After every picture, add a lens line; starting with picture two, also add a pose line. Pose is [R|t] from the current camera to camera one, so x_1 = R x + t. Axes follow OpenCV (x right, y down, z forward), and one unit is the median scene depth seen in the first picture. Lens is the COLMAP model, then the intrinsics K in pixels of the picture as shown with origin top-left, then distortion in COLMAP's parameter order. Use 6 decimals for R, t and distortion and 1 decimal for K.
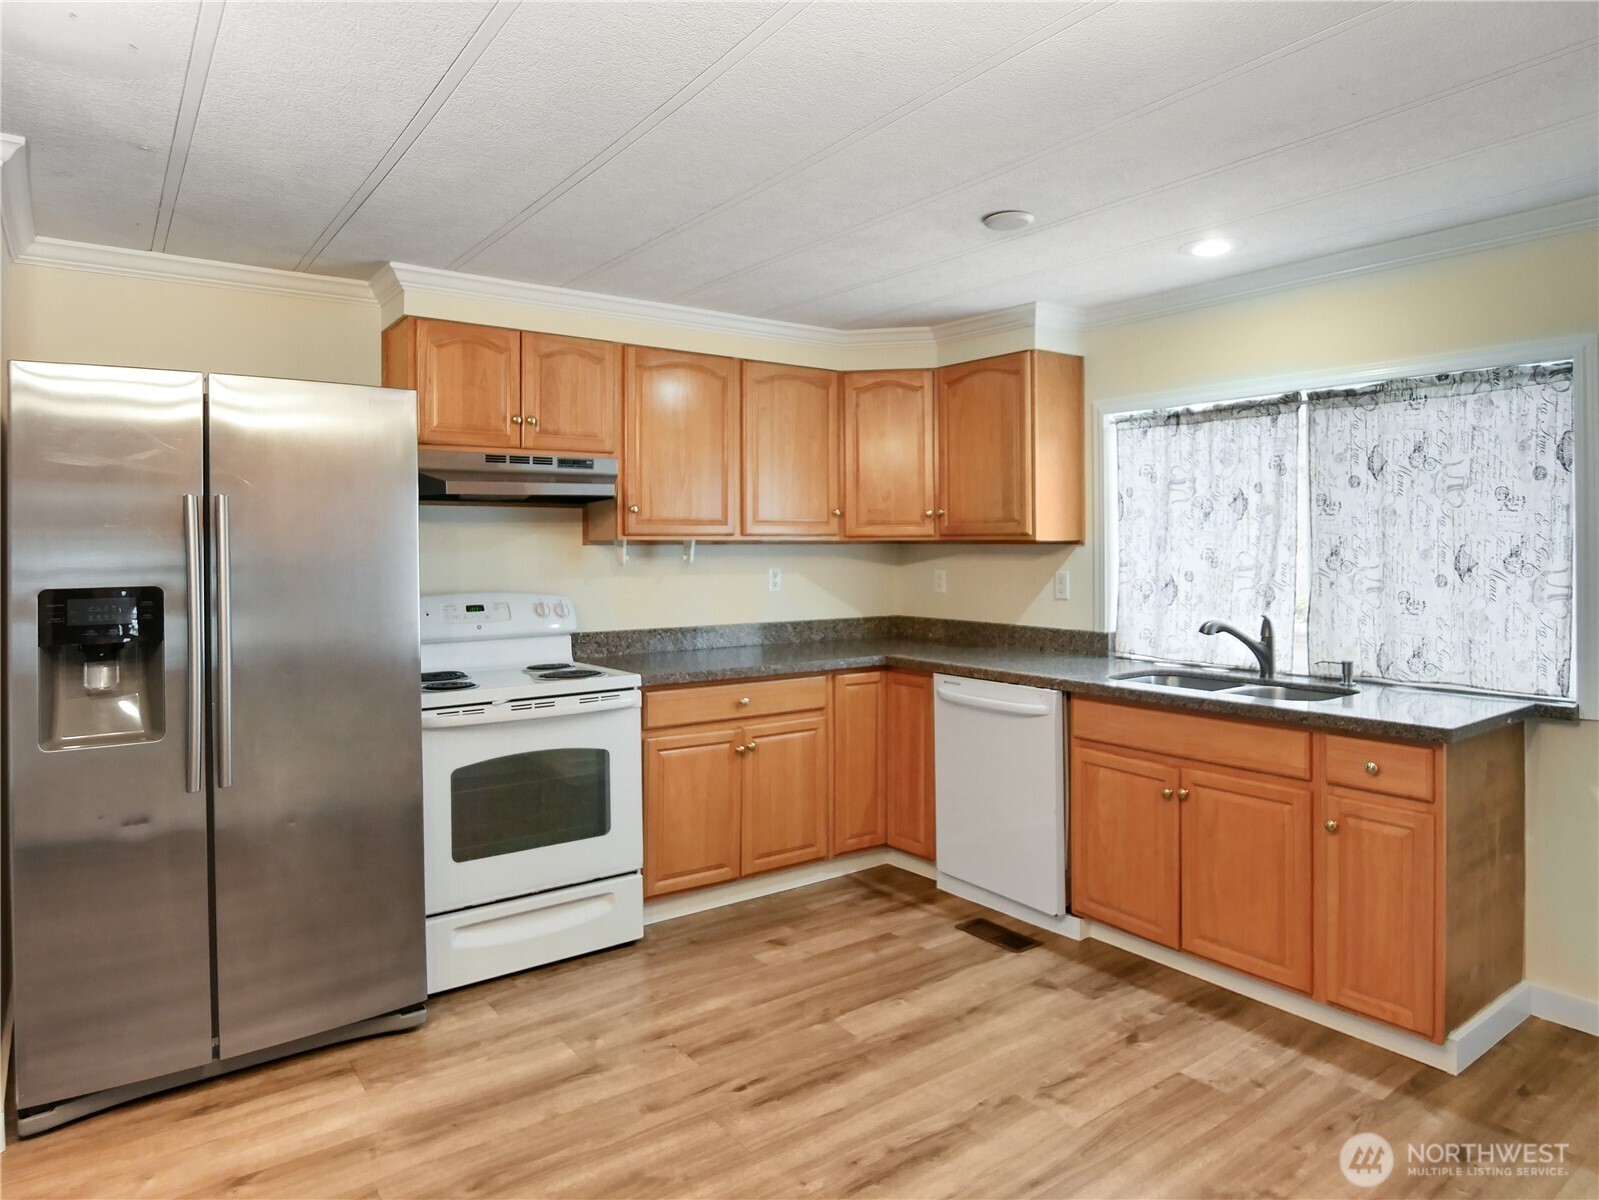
lens RADIAL K [[971.4, 0, 792.0], [0, 971.4, 545.0], [0, 0, 1]] dist [-0.041785, 0.008650]
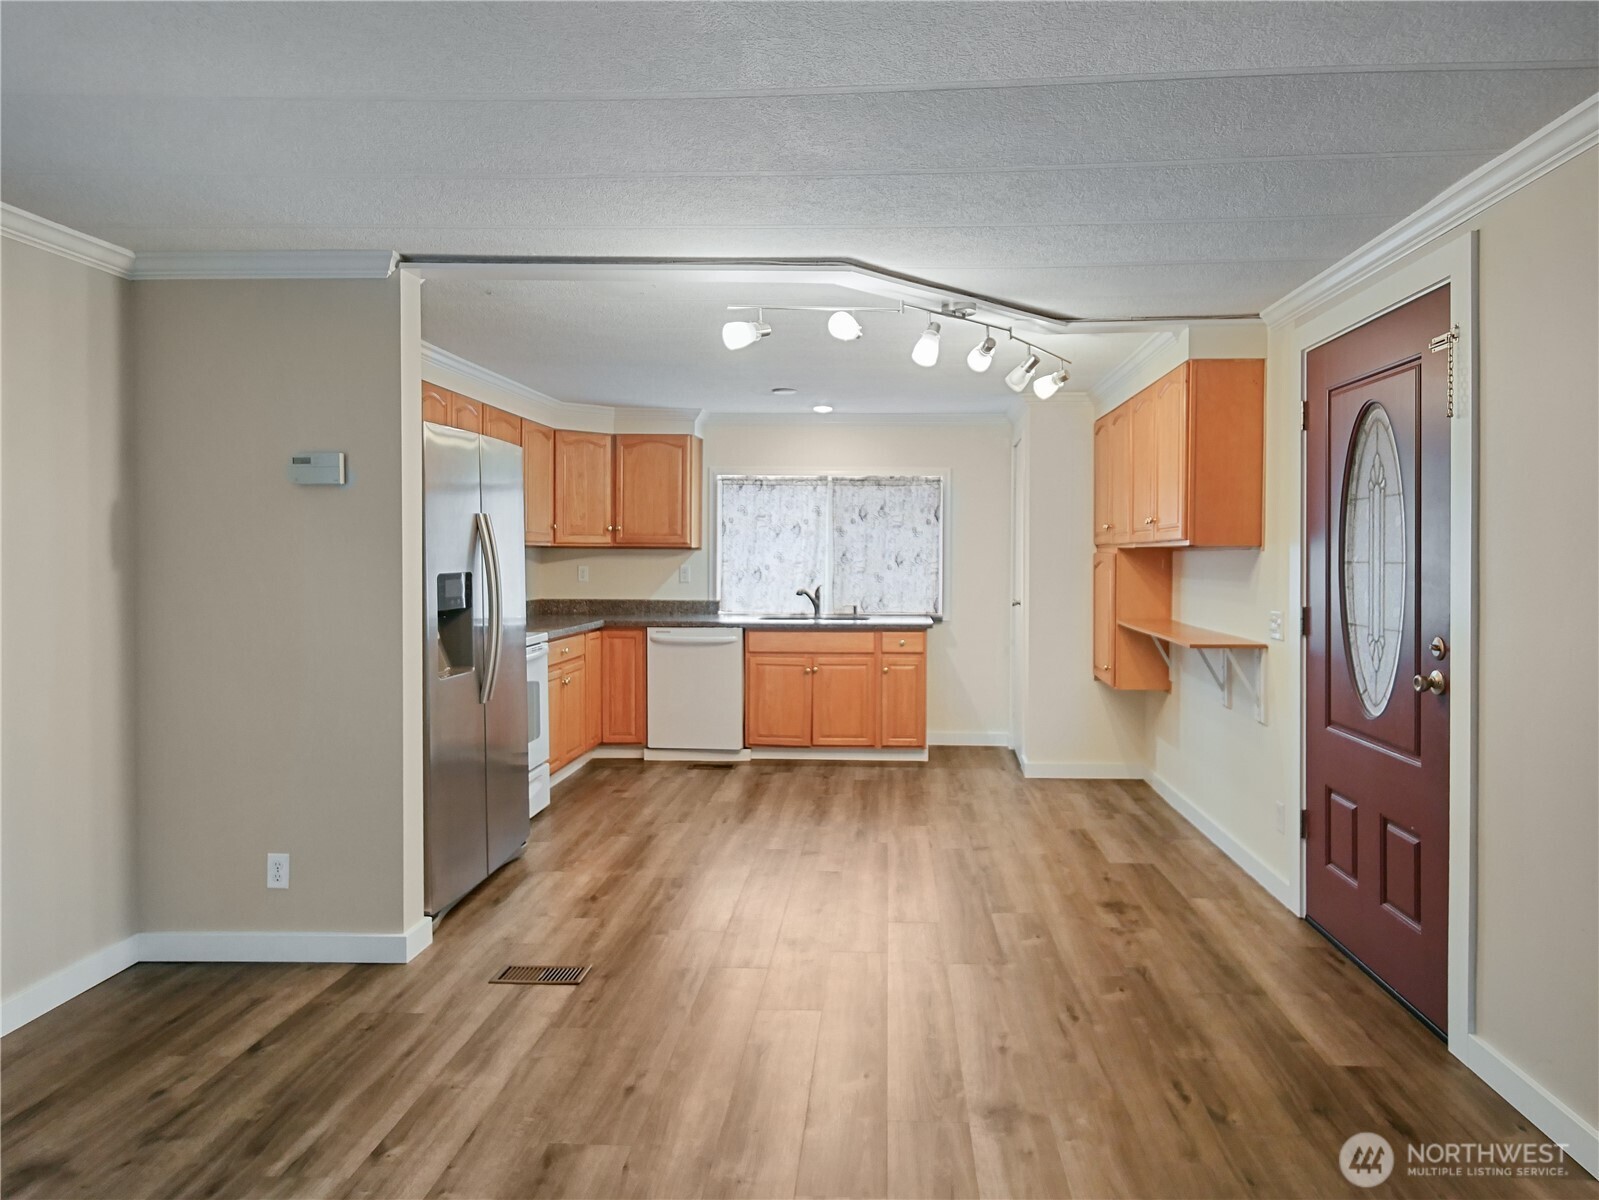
lens RADIAL K [[971.4, 0, 842.7], [0, 971.4, 564.8], [0, 0, 1]] dist [-0.041785, 0.008650]
pose [[0.624958, -0.002960, 0.780653, -1.073271], [-0.007962, 0.999917, 0.010166, 0.008146], [-0.780618, -0.012569, 0.624882, -0.319101]]
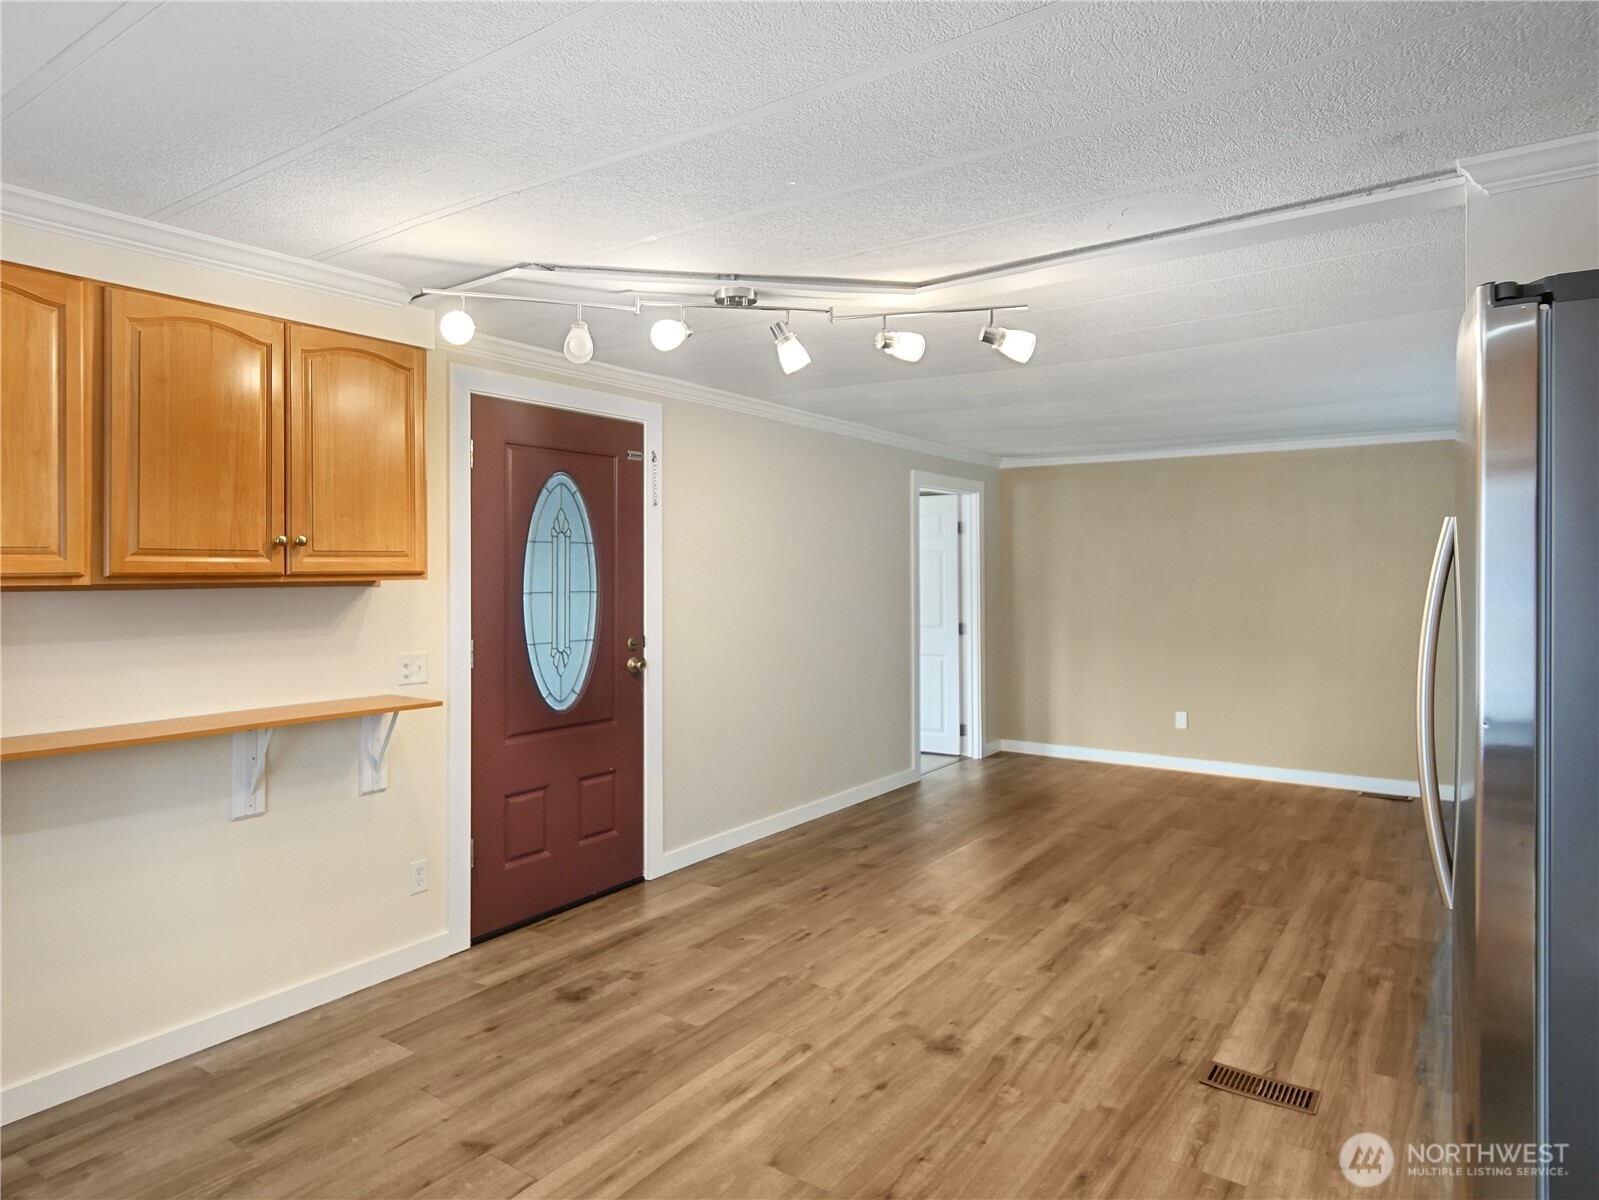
lens RADIAL K [[971.4, 0, 797.0], [0, 971.4, 578.2], [0, 0, 1]] dist [-0.041785, 0.008650]
pose [[-0.945803, 0.012361, -0.324504, 0.089081], [0.012581, 0.999920, 0.001422, -0.007208], [0.324496, -0.002737, -0.945883, 1.118069]]
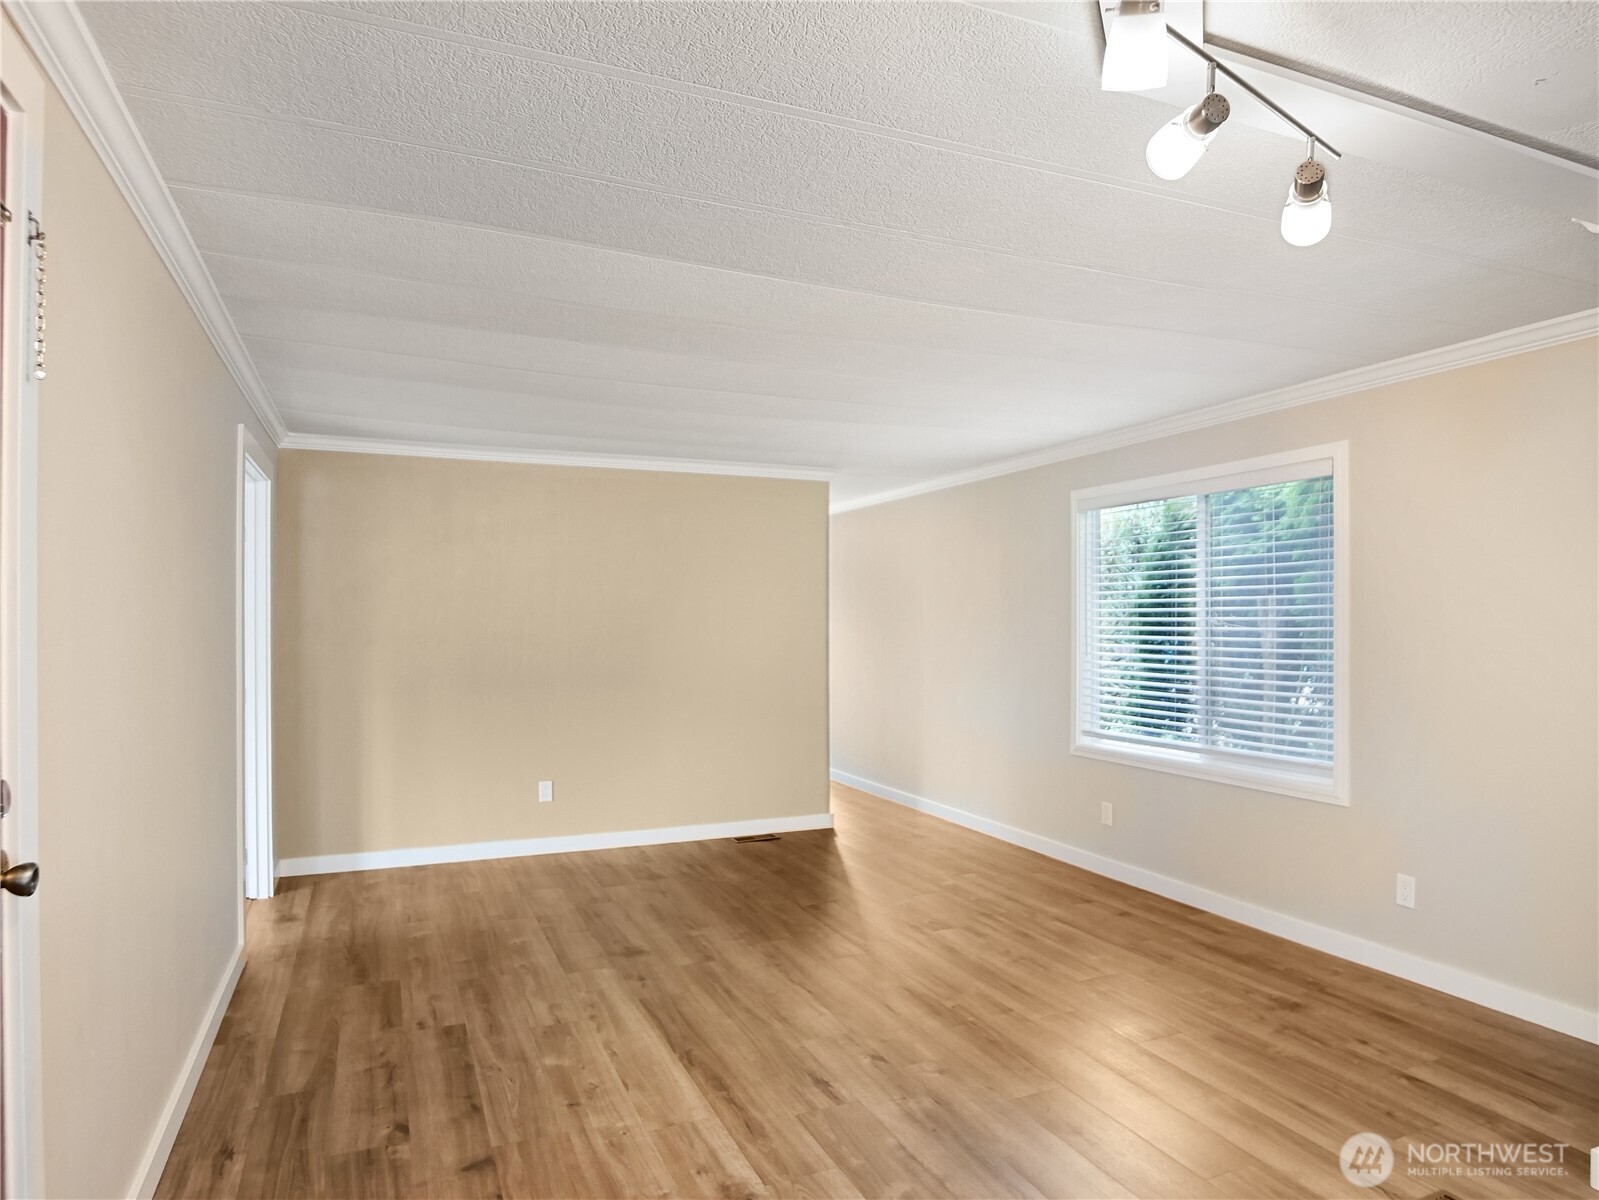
lens RADIAL K [[971.4, 0, 819.6], [0, 971.4, 613.0], [0, 0, 1]] dist [-0.041785, 0.008650]
pose [[-0.203552, 0.005938, -0.979046, 0.184976], [0.008193, 0.999957, 0.004361, 0.000442], [0.979030, -0.007133, -0.203592, 0.217676]]
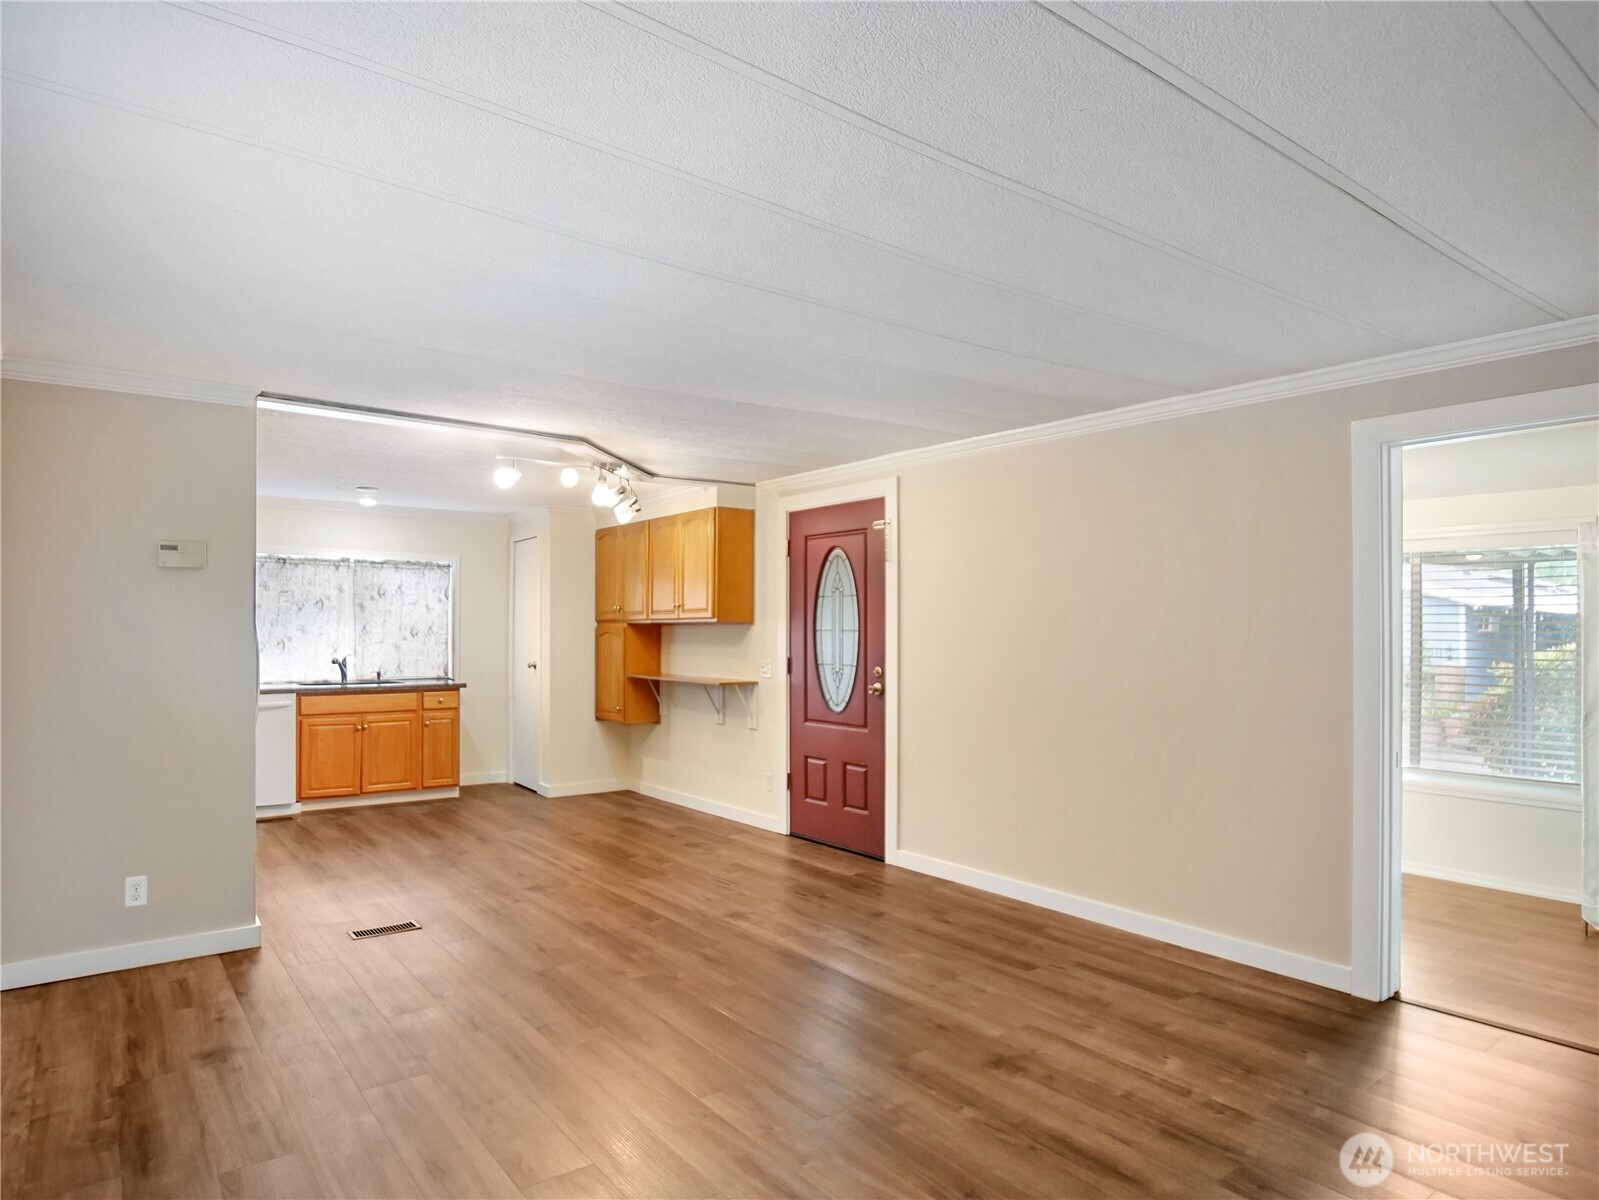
lens RADIAL K [[971.4, 0, 805.6], [0, 971.4, 648.1], [0, 0, 1]] dist [-0.041785, 0.008650]
pose [[-0.023531, -0.010742, 0.999665, -1.822319], [-0.009189, 0.999902, 0.010528, 0.023115], [-0.999681, -0.008938, -0.023628, -0.040201]]
